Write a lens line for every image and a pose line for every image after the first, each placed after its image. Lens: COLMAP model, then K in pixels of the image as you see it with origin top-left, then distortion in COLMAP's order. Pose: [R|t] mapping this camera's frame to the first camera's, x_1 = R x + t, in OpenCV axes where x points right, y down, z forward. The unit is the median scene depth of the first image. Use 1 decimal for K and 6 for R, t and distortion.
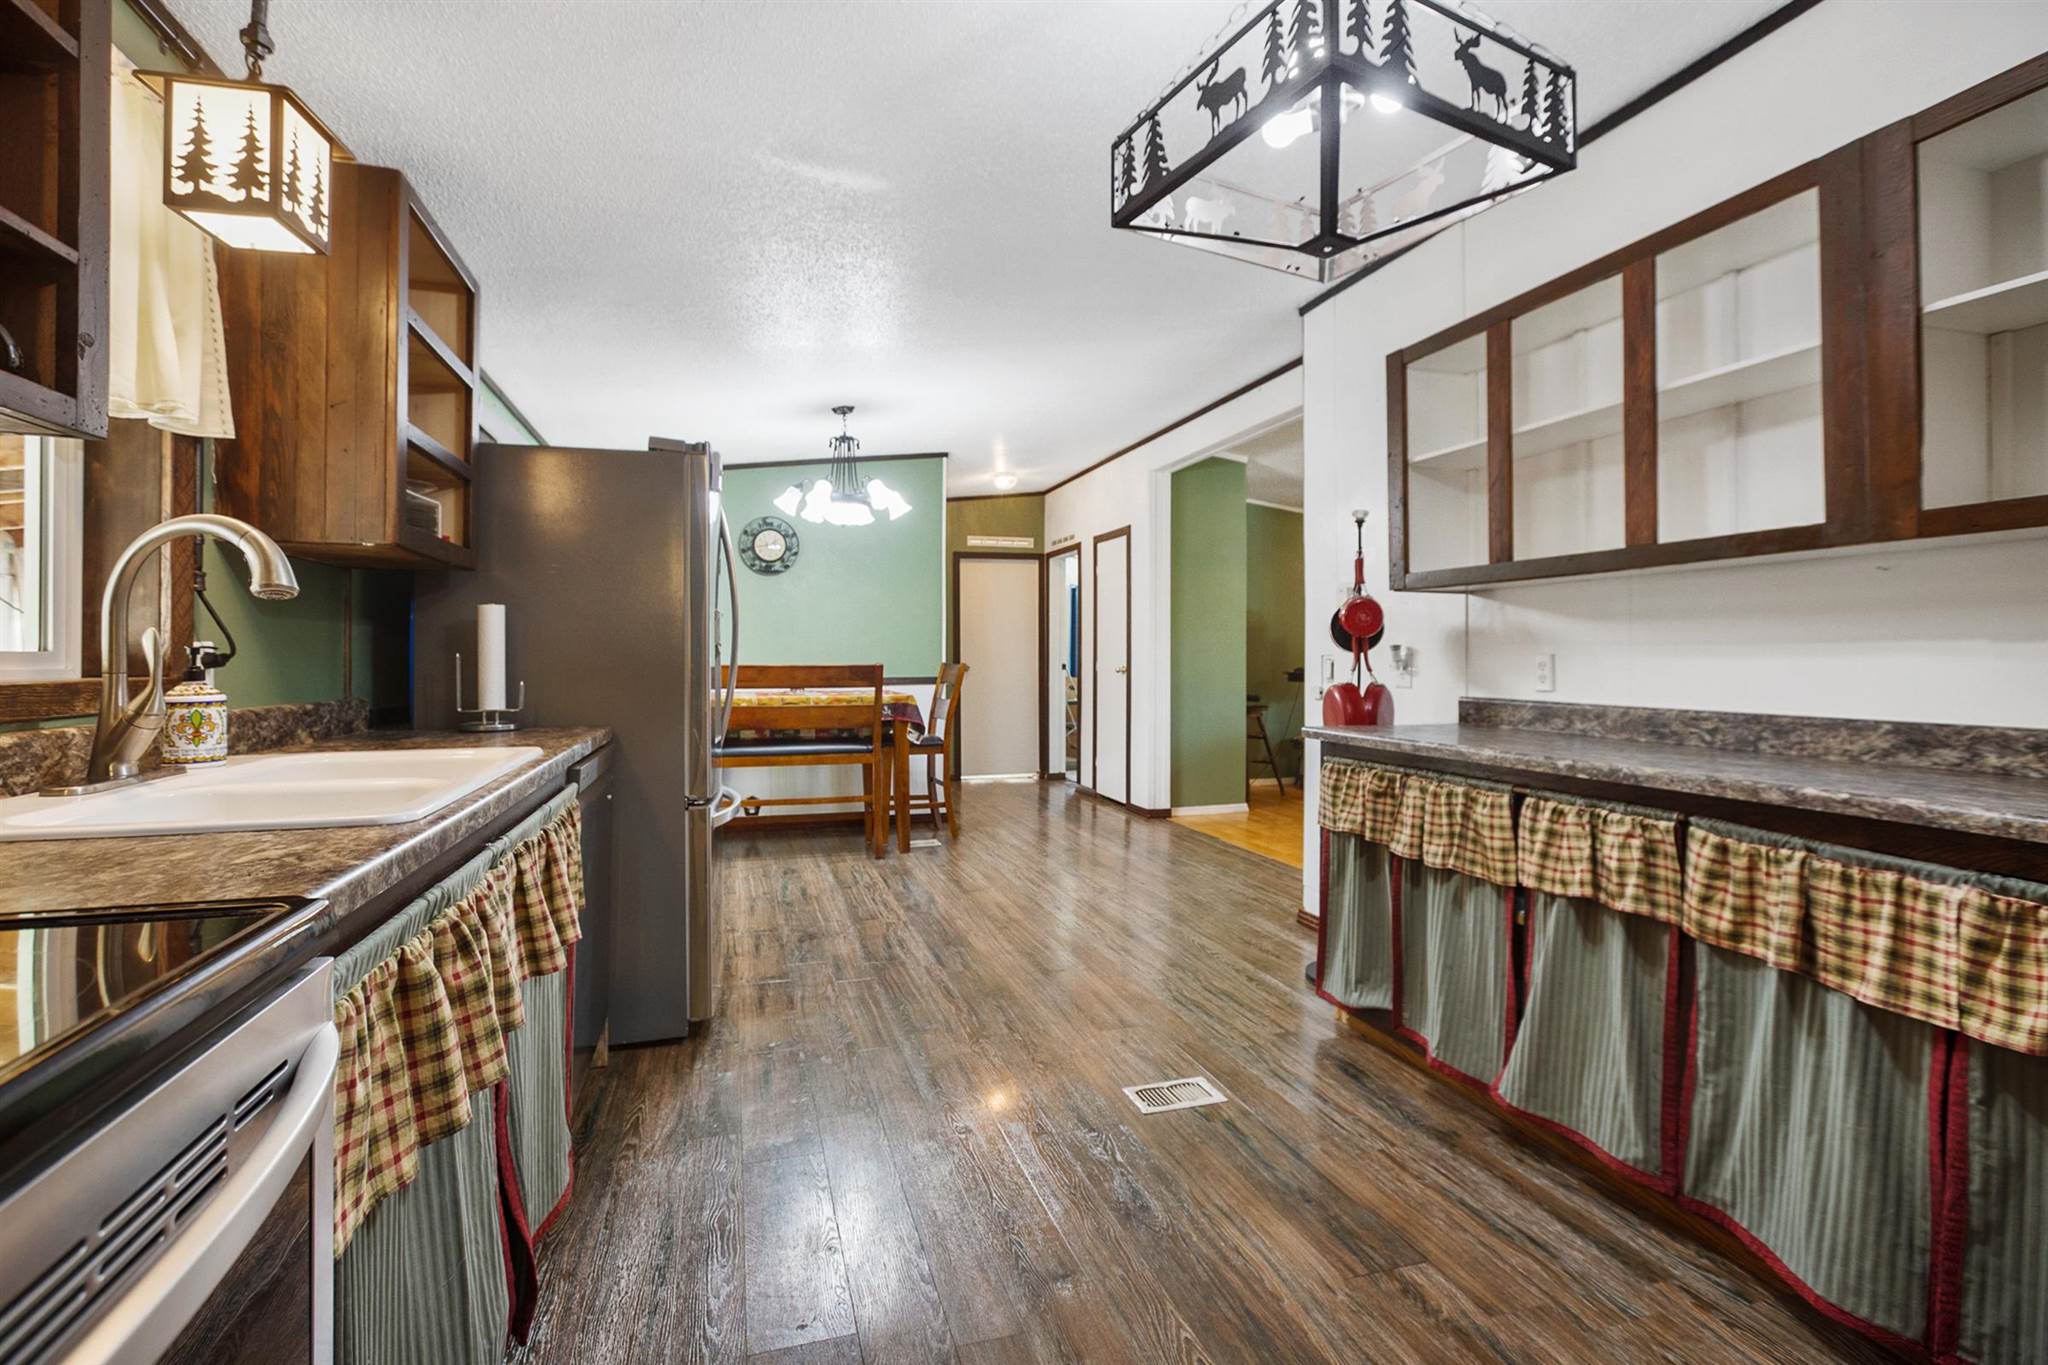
lens RADIAL K [[936.8, 0, 1024.0], [0, 936.8, 682.5], [0, 0, 1]] dist [-0.000042, 0.000153]
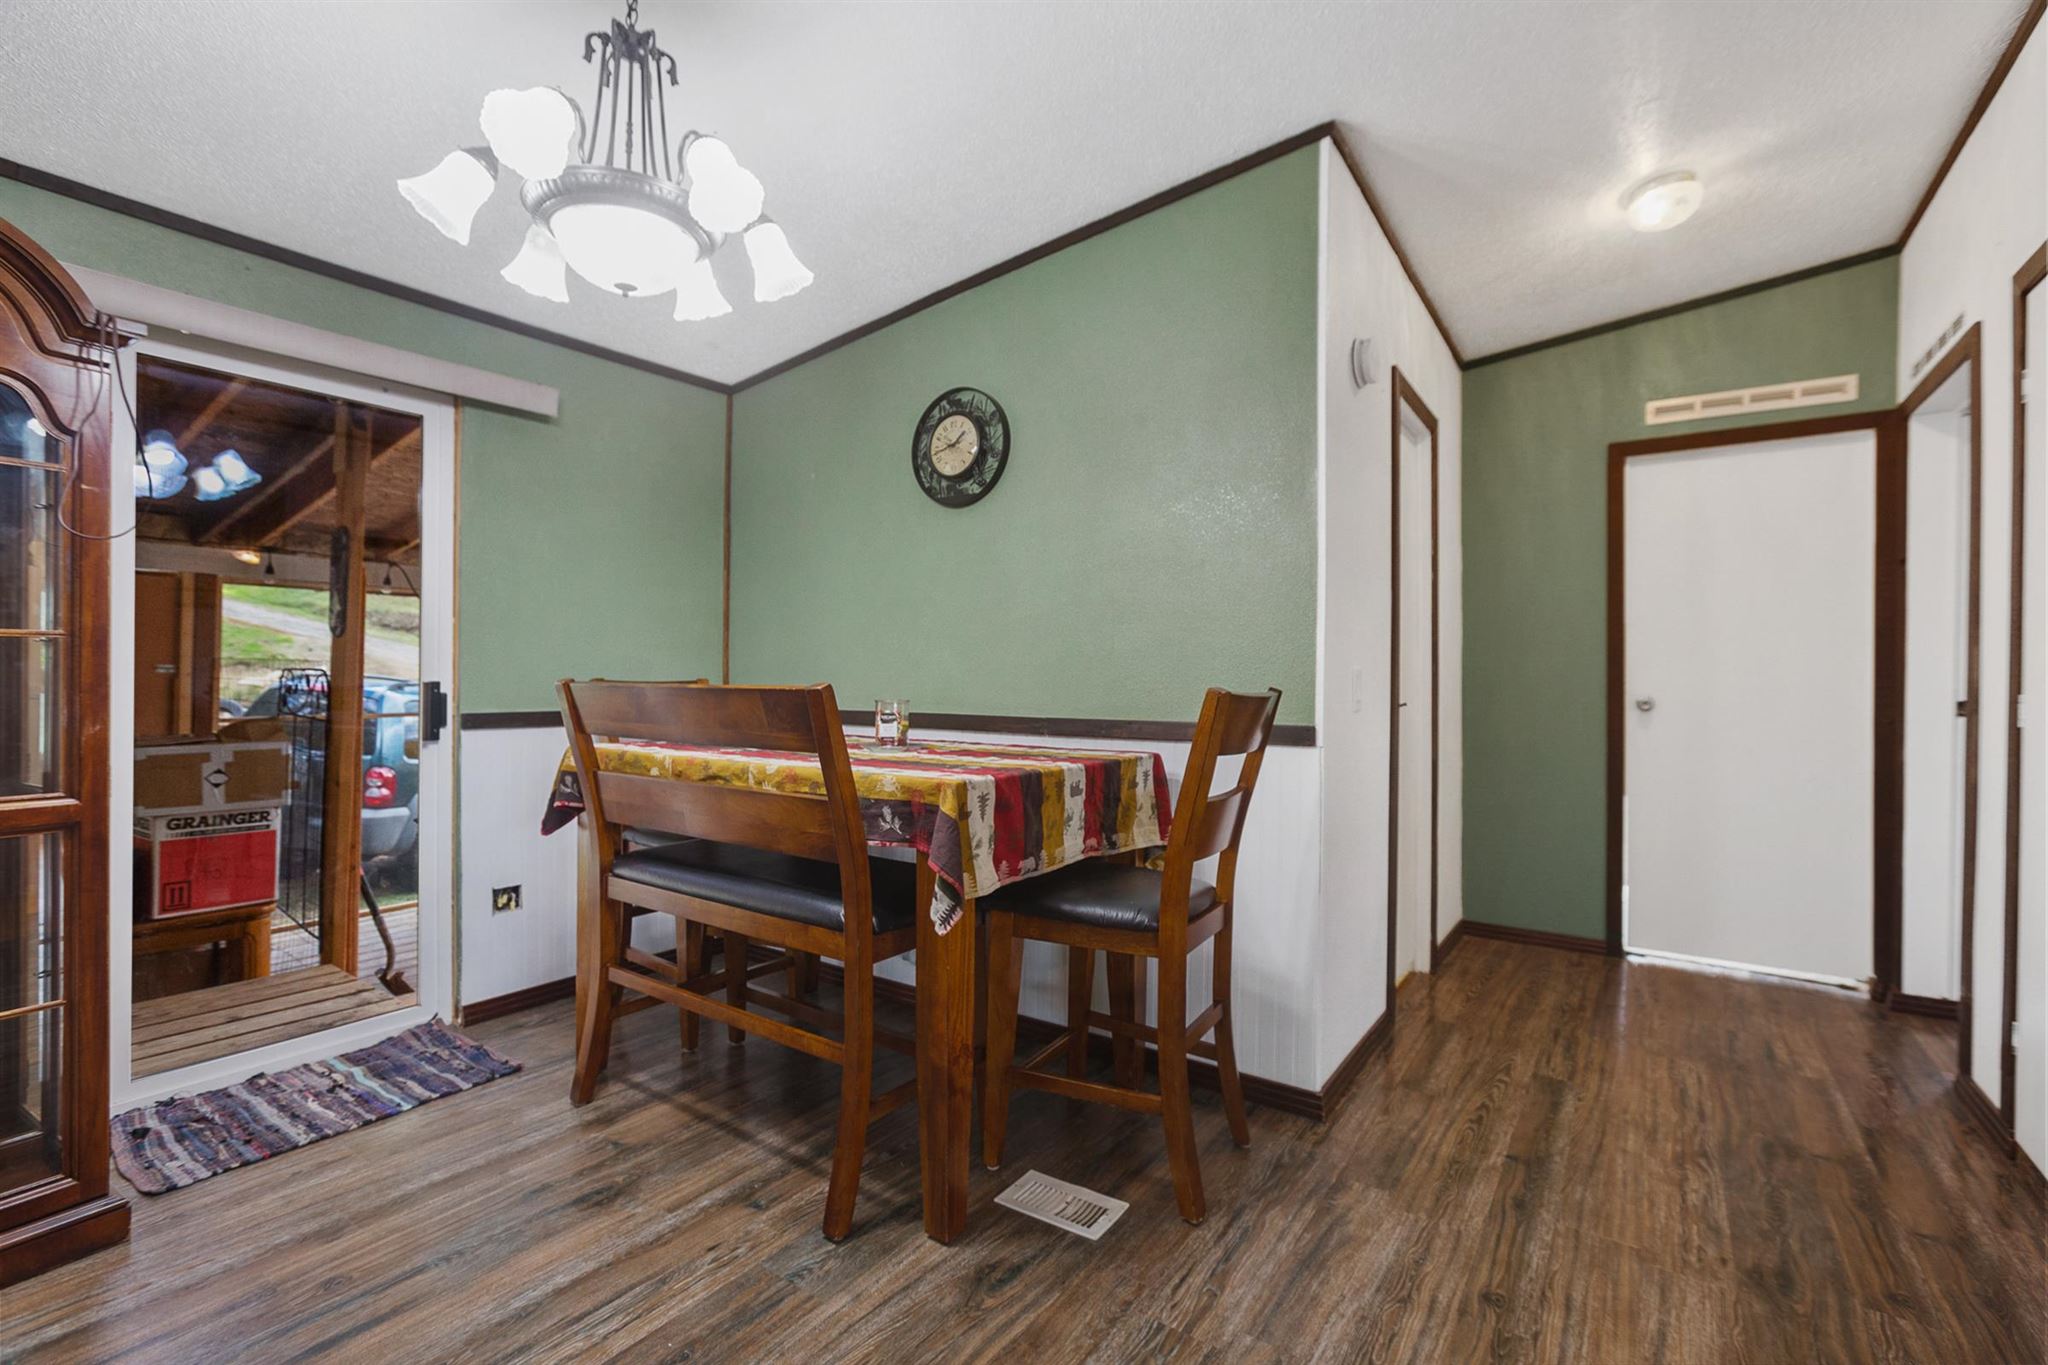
lens RADIAL K [[936.8, 0, 1024.0], [0, 936.8, 682.5], [0, 0, 1]] dist [-0.000042, 0.000153]
pose [[0.629847, 0.009963, -0.776655, 0.137909], [-0.026255, 0.999619, -0.008469, -0.015710], [0.776275, 0.025725, 0.629869, 0.689250]]
